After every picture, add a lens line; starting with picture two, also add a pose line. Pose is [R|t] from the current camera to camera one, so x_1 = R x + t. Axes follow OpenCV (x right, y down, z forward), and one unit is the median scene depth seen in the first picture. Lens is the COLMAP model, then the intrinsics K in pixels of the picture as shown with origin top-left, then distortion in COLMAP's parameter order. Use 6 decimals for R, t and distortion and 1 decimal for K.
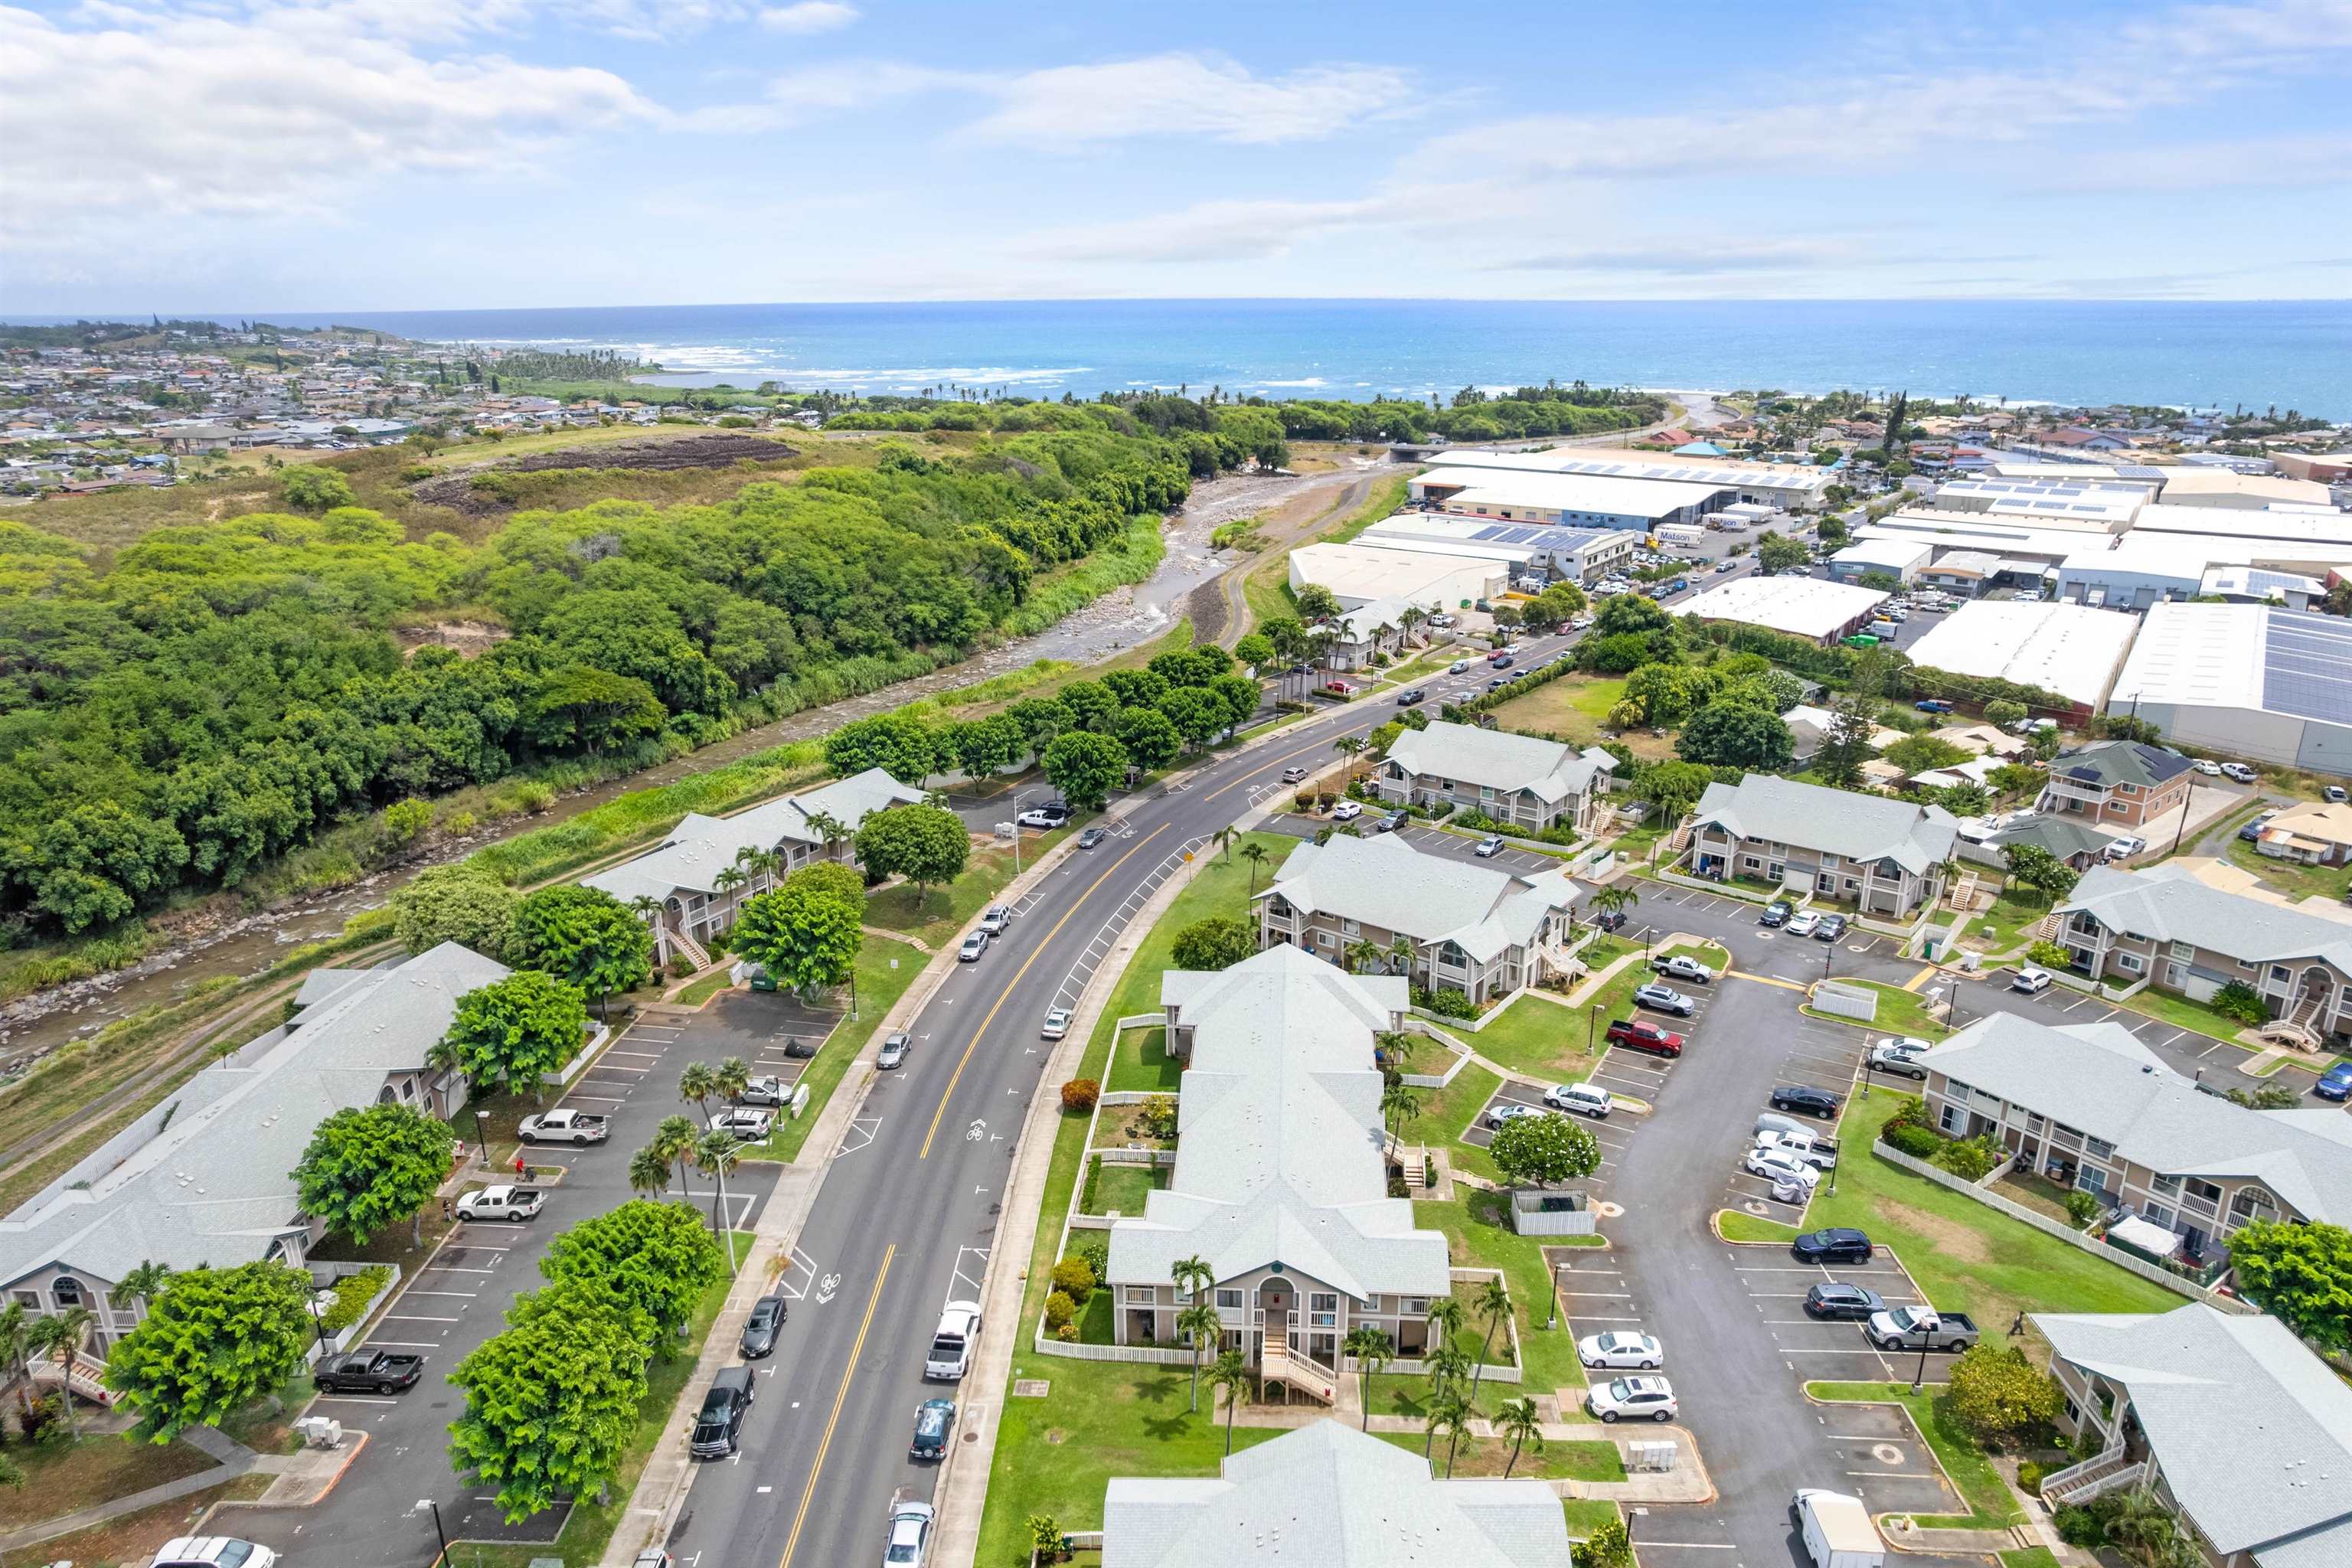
lens RADIAL K [[1498.5, 0, 1175.9], [0, 1498.5, 811.6], [0, 0, 1]] dist [-0.076301, 0.065034]
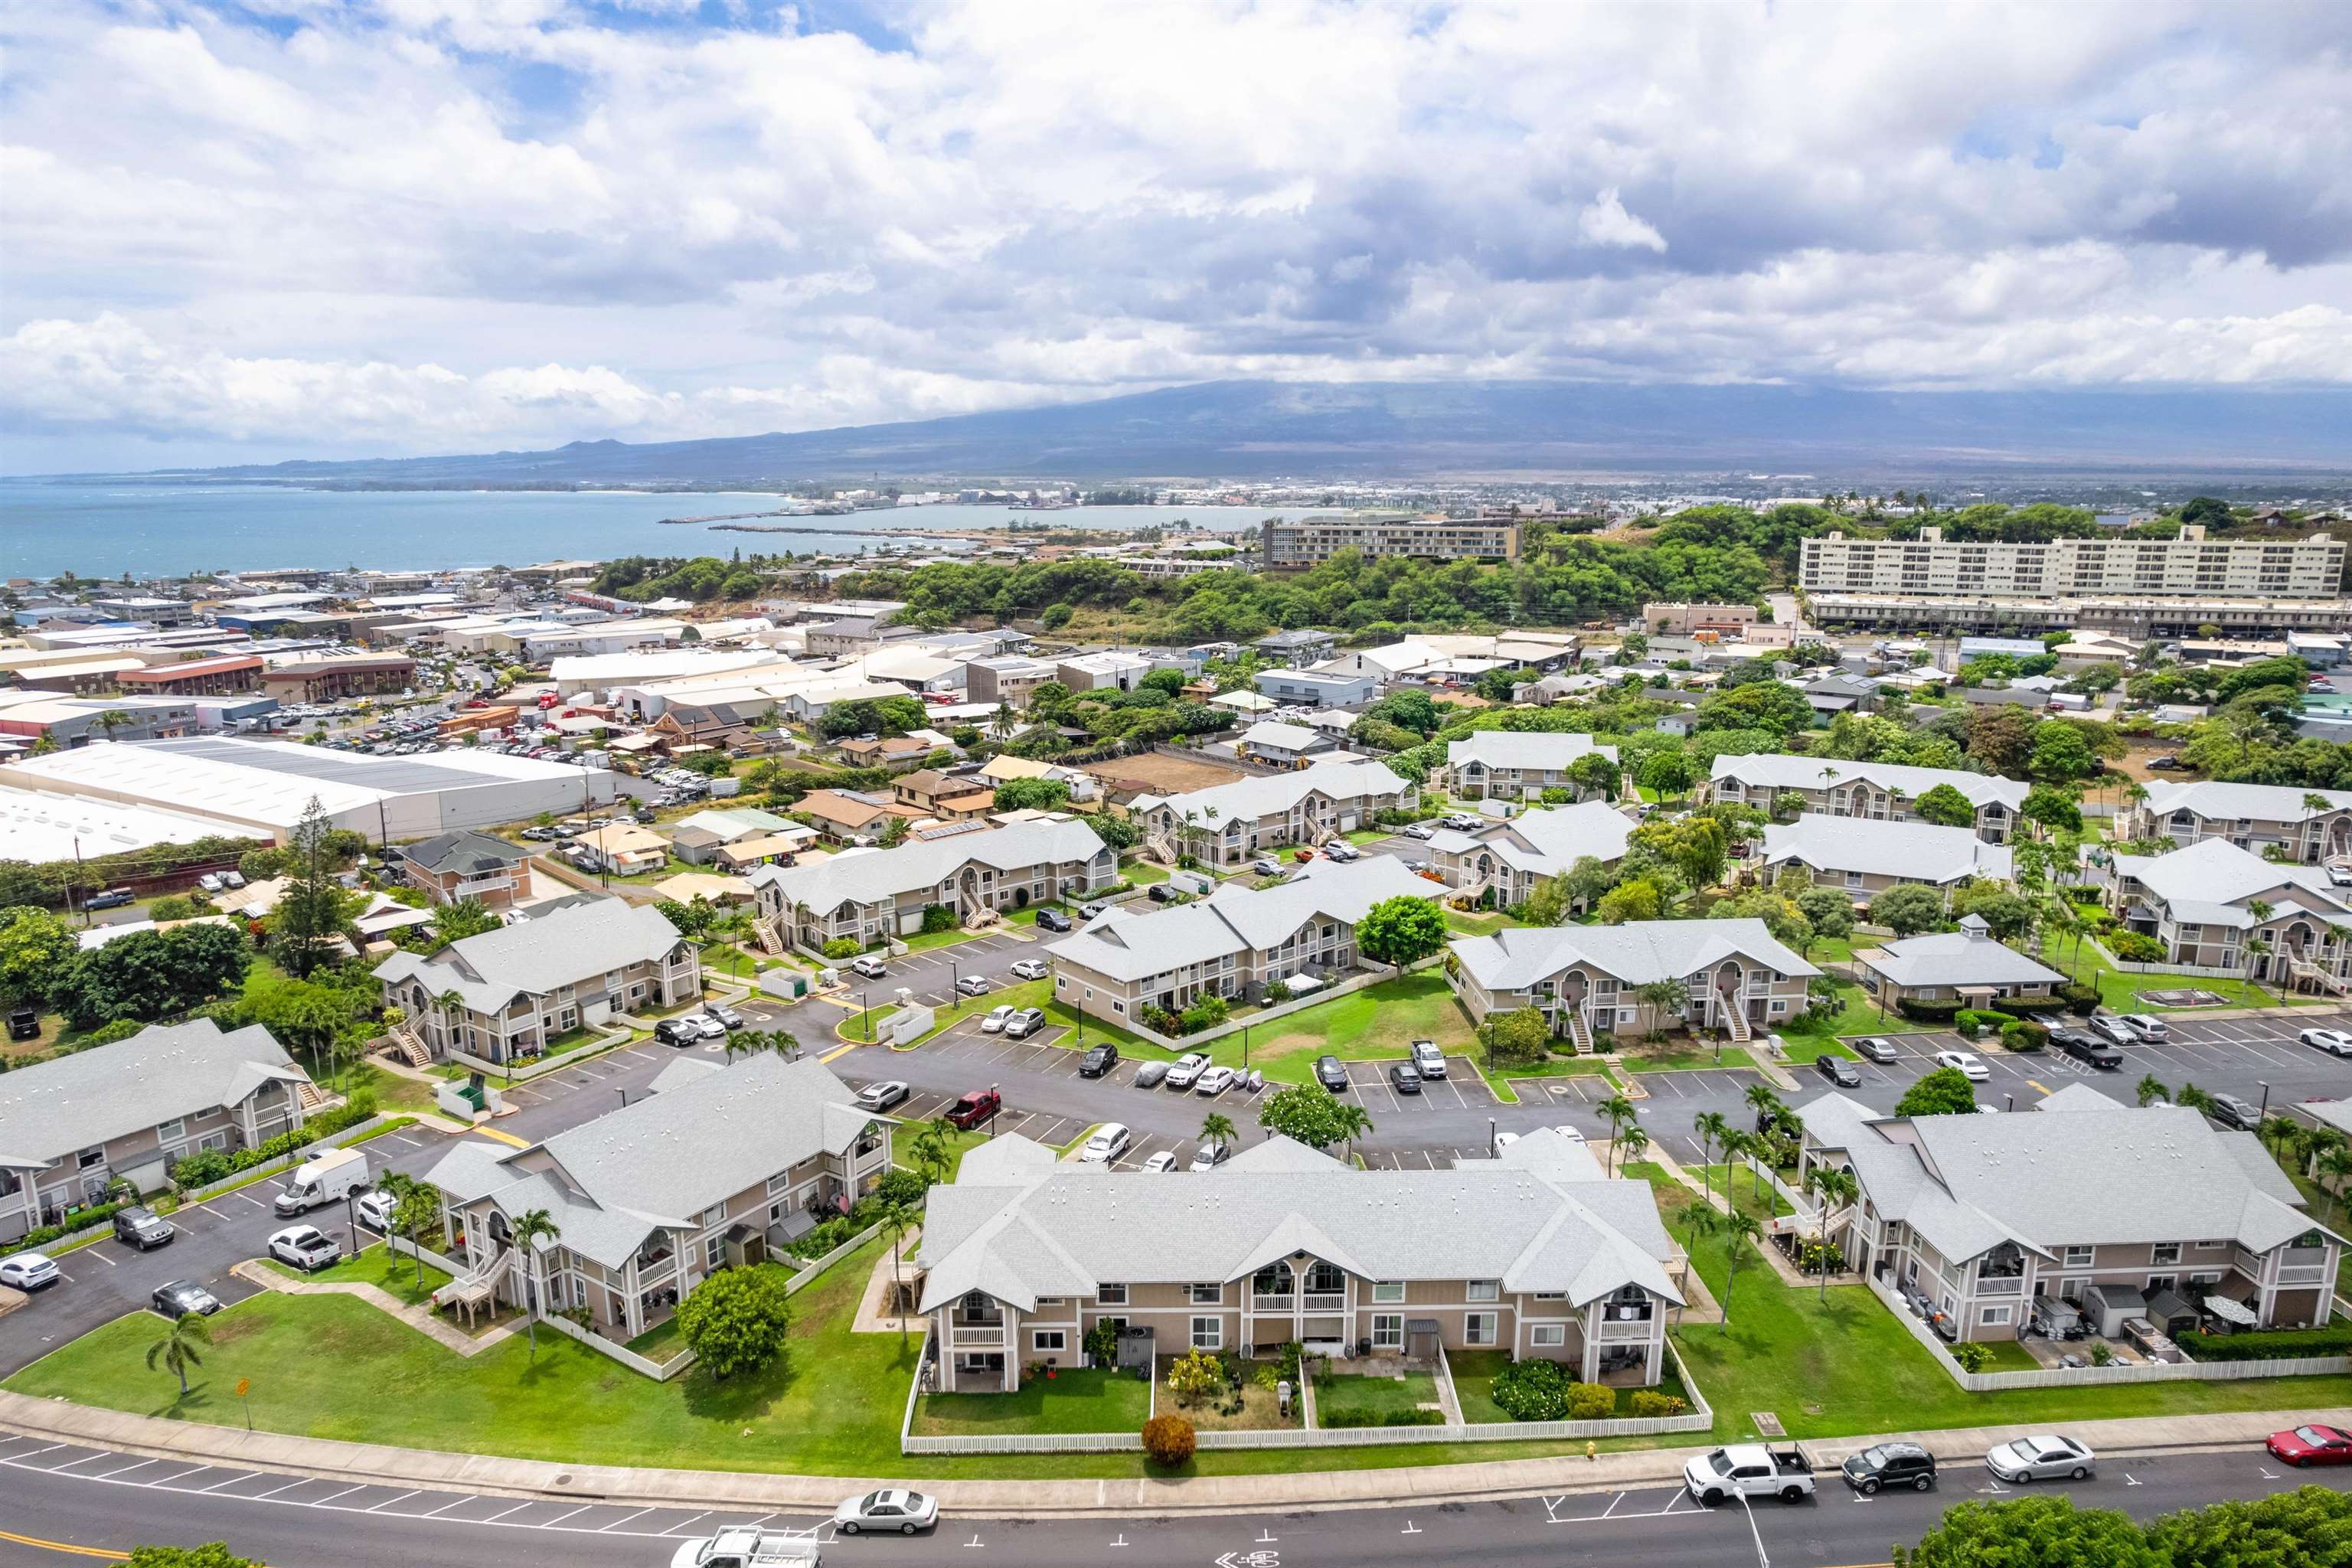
lens RADIAL K [[1498.5, 0, 1175.9], [0, 1498.5, 811.6], [0, 0, 1]] dist [-0.076301, 0.065034]
pose [[-0.089682, -0.214900, 0.972510, -0.462064], [0.330167, 0.914816, 0.232599, -0.159778], [-0.939652, 0.341951, -0.011090, 0.641619]]
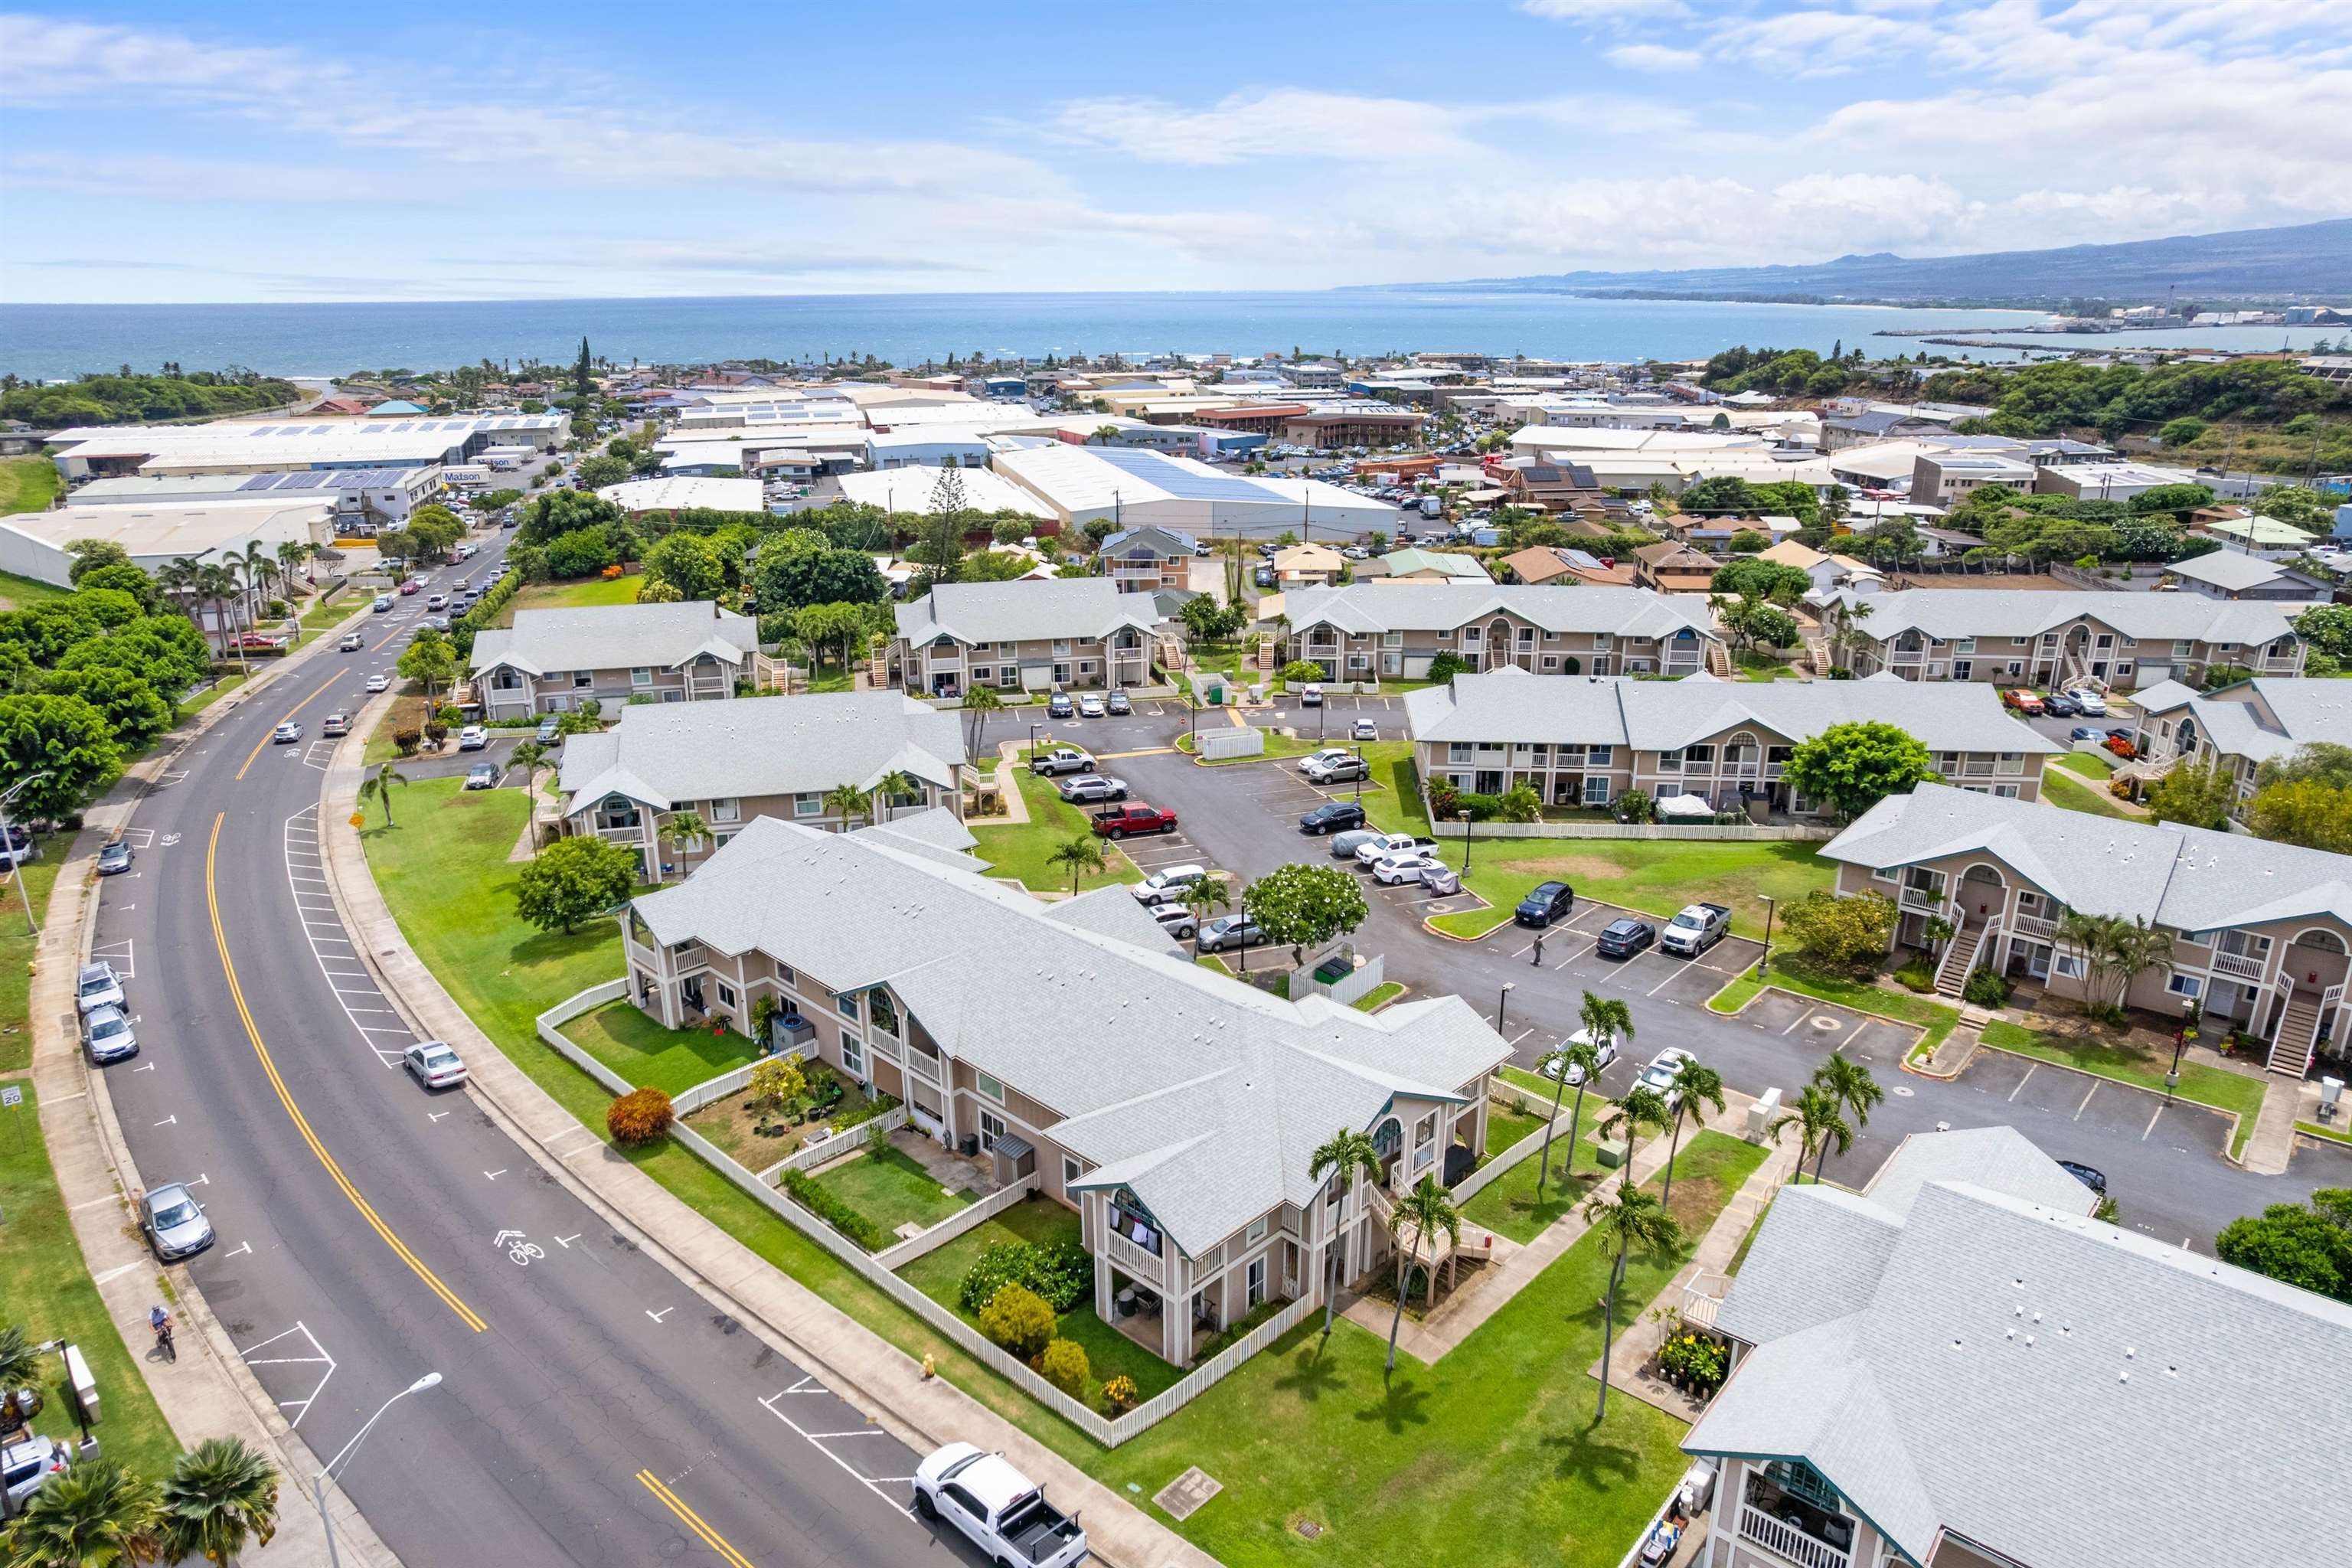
lens RADIAL K [[1498.5, 0, 1175.9], [0, 1498.5, 811.6], [0, 0, 1]] dist [-0.076301, 0.065034]
pose [[0.637874, -0.251197, 0.728023, -0.225439], [0.251737, 0.961391, 0.111153, 0.045375], [-0.727836, 0.112368, 0.676482, 0.317197]]
